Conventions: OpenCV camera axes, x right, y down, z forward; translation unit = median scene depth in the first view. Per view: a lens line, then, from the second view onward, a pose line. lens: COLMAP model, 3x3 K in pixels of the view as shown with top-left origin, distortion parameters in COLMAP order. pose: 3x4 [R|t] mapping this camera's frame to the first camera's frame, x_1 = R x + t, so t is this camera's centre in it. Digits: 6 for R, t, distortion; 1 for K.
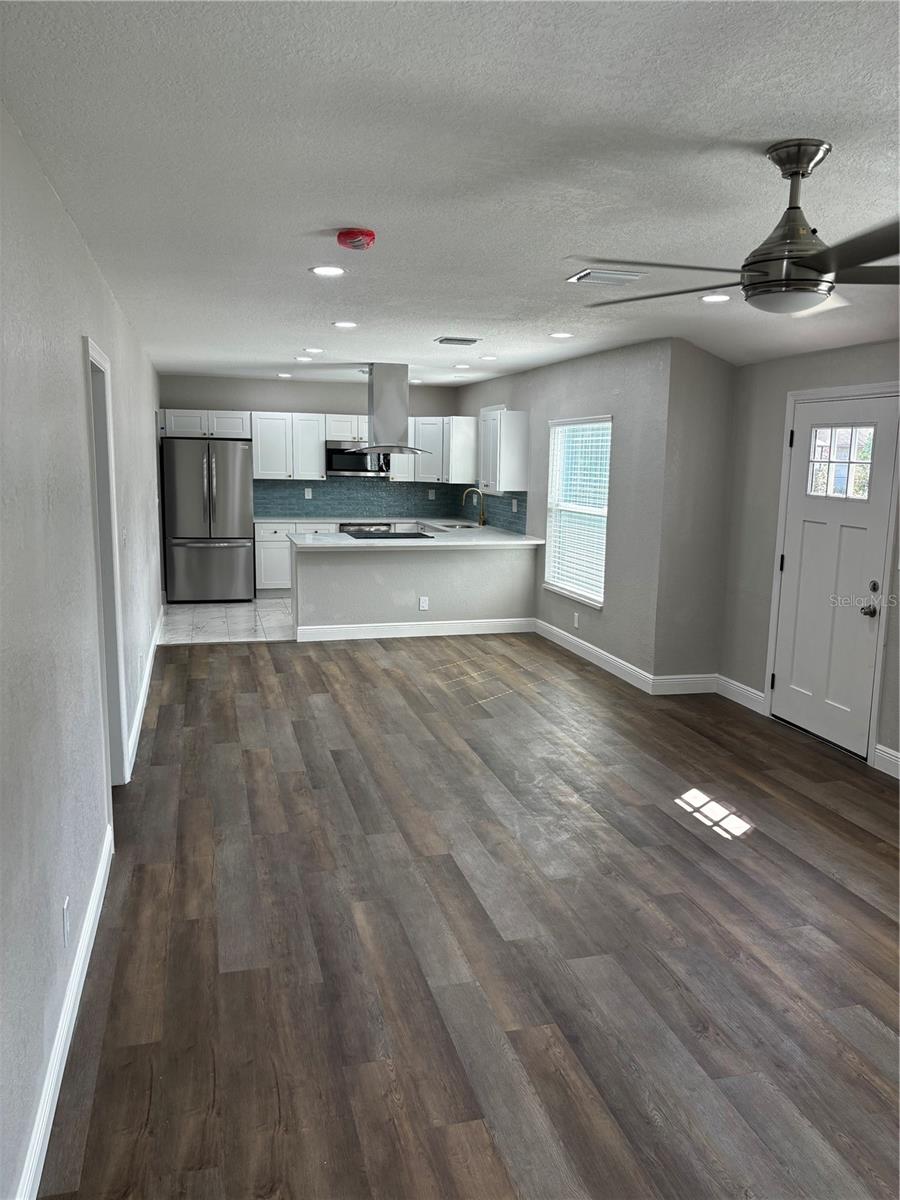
lens RADIAL K [[906.9, 0, 484.9], [0, 906.9, 617.5], [0, 0, 1]] dist [0.049537, -0.056237]
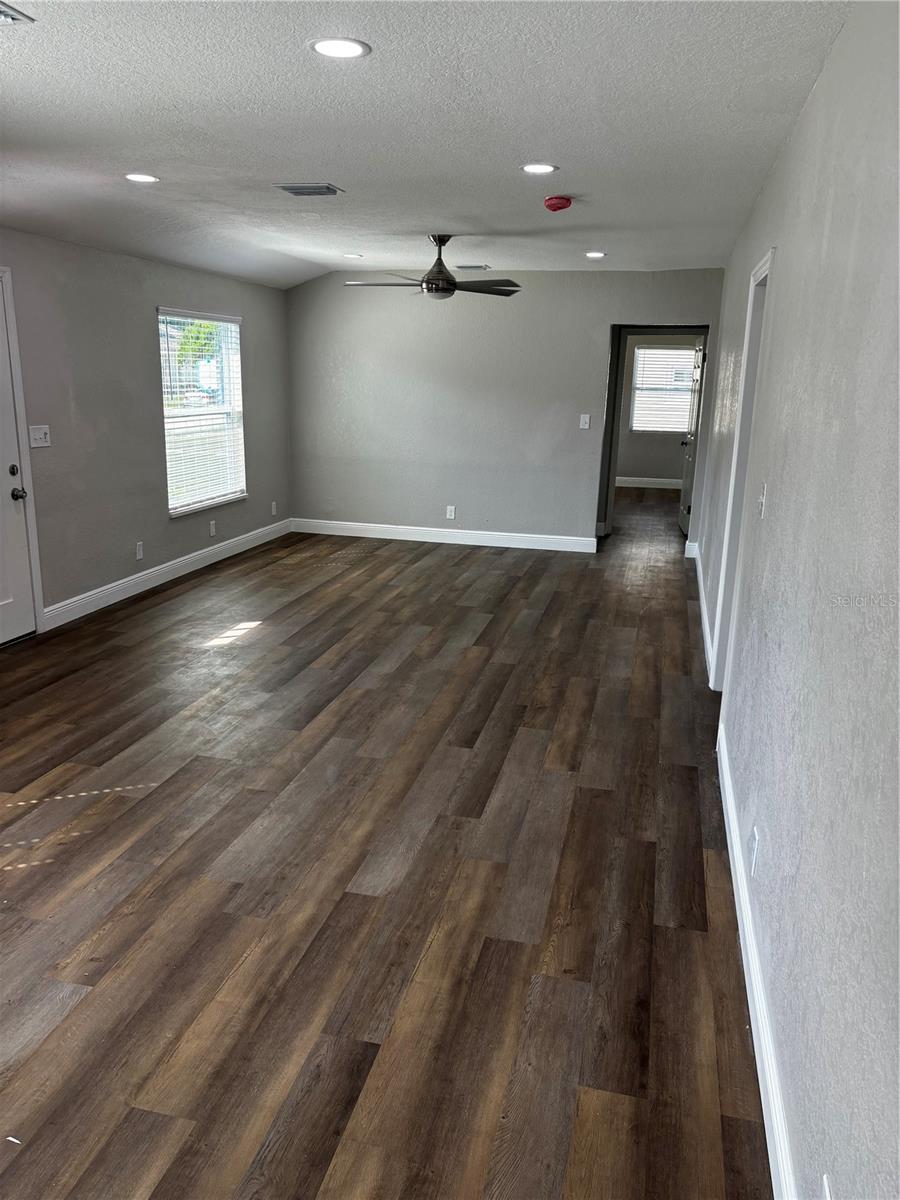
lens RADIAL K [[906.9, 0, 453.1], [0, 906.9, 593.2], [0, 0, 1]] dist [0.049537, -0.056237]
pose [[-0.863086, -0.156777, 0.480107, -0.521032], [0.053359, 0.916976, 0.395357, -0.288016], [-0.502230, 0.366845, -0.783064, 1.610903]]
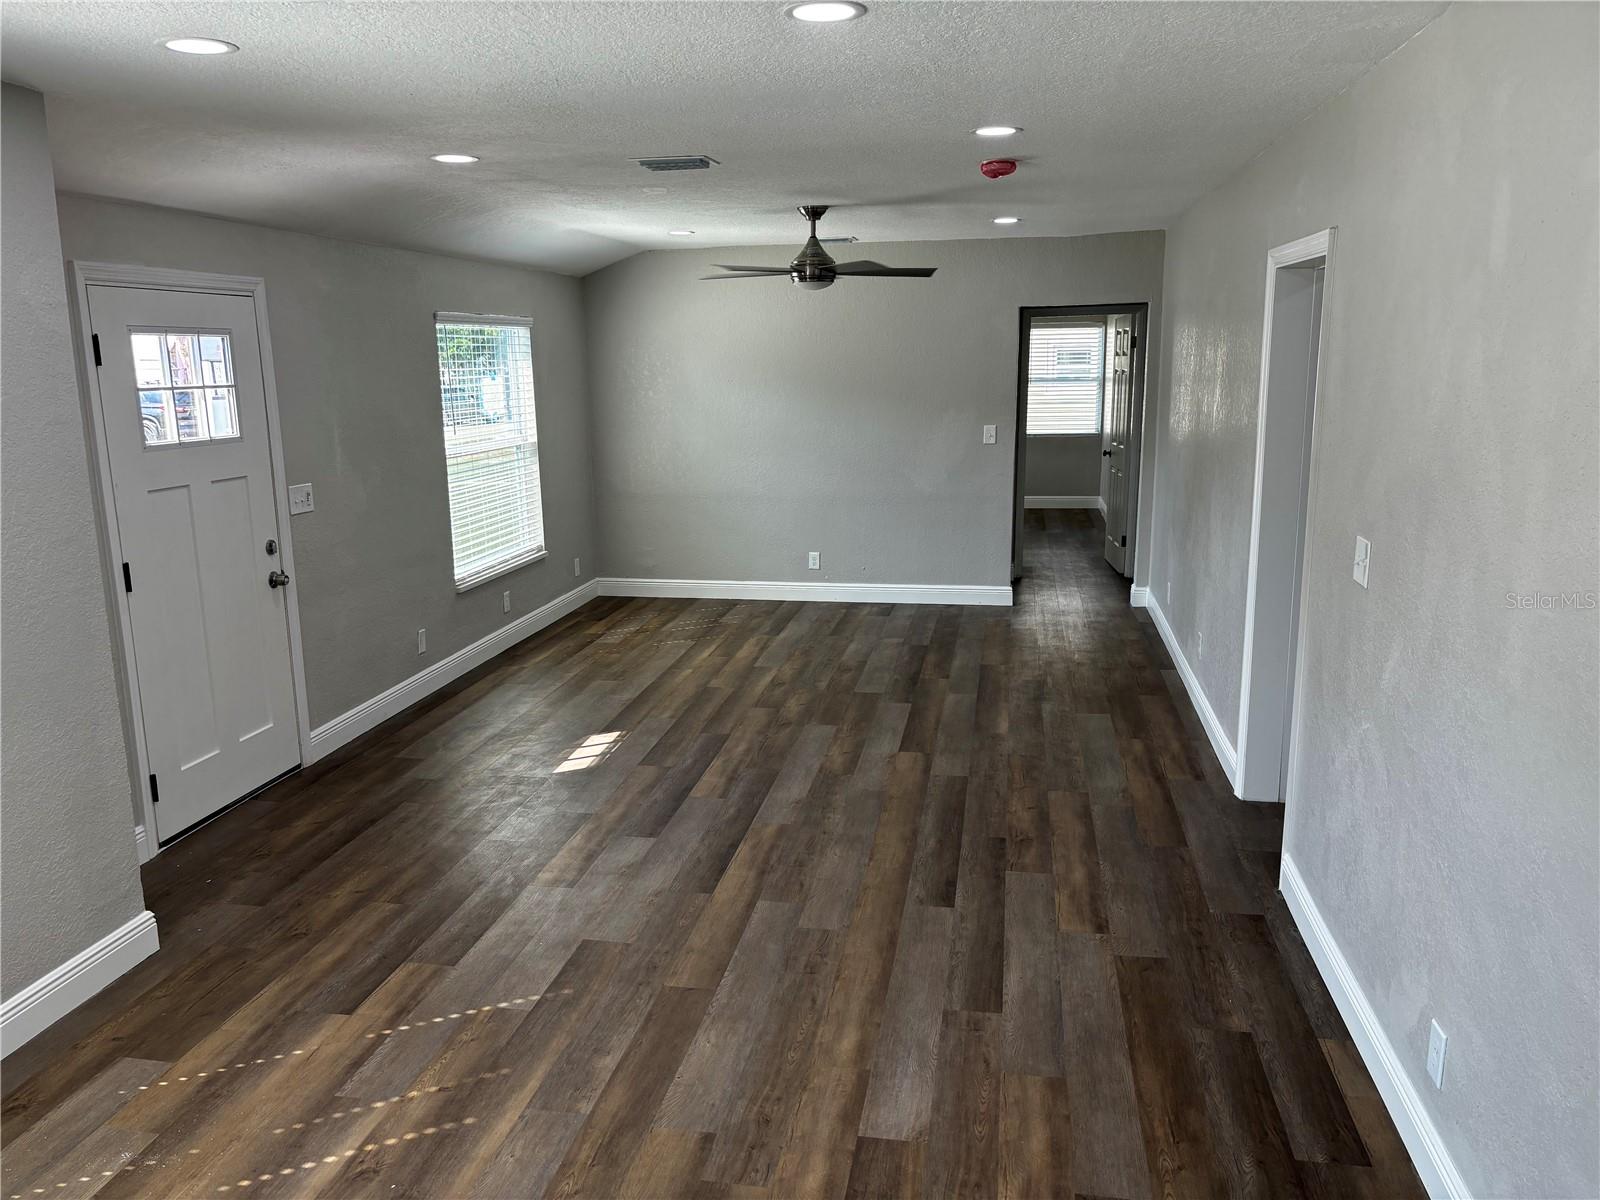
lens RADIAL K [[1209.2, 0, 794.4], [0, 1209.2, 590.1], [0, 0, 1]] dist [0.049537, -0.056237]
pose [[-0.888497, -0.091738, 0.449619, -0.416933], [0.084292, 0.930513, 0.356428, -0.323874], [-0.451074, 0.354584, -0.819025, 1.643218]]
